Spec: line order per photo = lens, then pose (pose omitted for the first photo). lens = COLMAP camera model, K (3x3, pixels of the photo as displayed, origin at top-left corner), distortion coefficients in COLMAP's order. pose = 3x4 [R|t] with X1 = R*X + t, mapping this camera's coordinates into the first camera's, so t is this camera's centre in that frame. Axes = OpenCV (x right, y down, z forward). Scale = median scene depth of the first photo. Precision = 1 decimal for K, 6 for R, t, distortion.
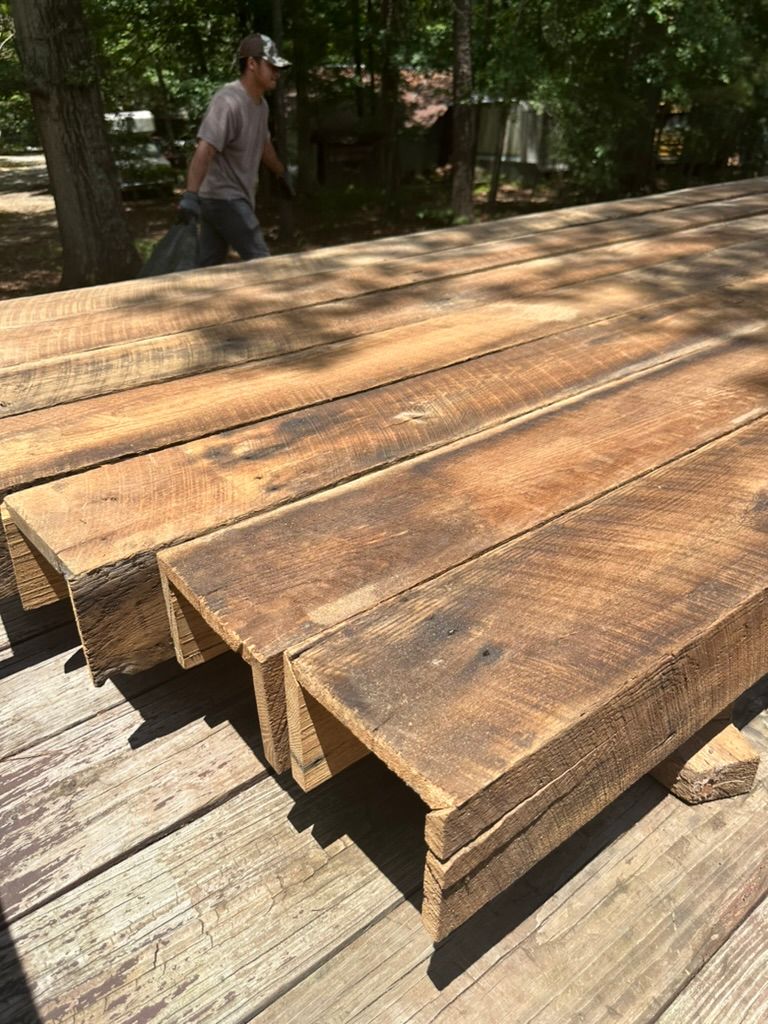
lens RADIAL K [[720.6, 0, 425.6], [0, 720.6, 512.2], [0, 0, 1]] dist [0.149325, -0.232149]
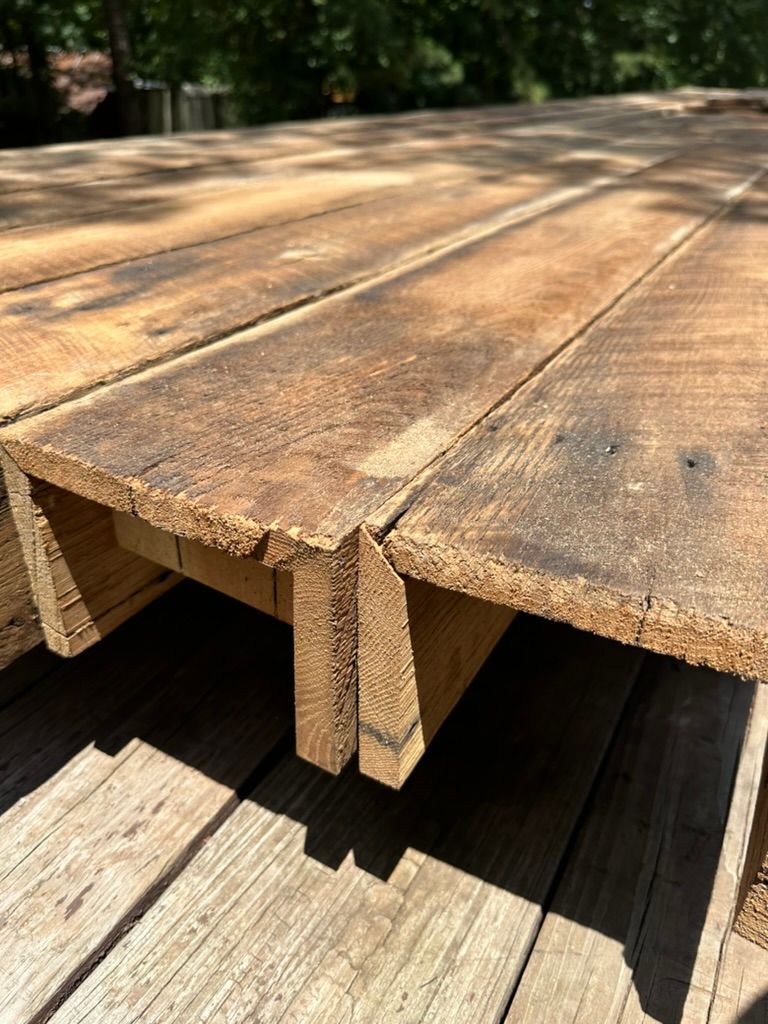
lens RADIAL K [[711.7, 0, 384.0], [0, 711.7, 512.0], [0, 0, 1]] dist [0.044407, -0.065373]
pose [[0.929720, -0.173624, 0.324769, -0.270499], [0.175419, 0.984202, 0.023988, 0.137809], [-0.323803, 0.034669, 0.945489, 0.417023]]
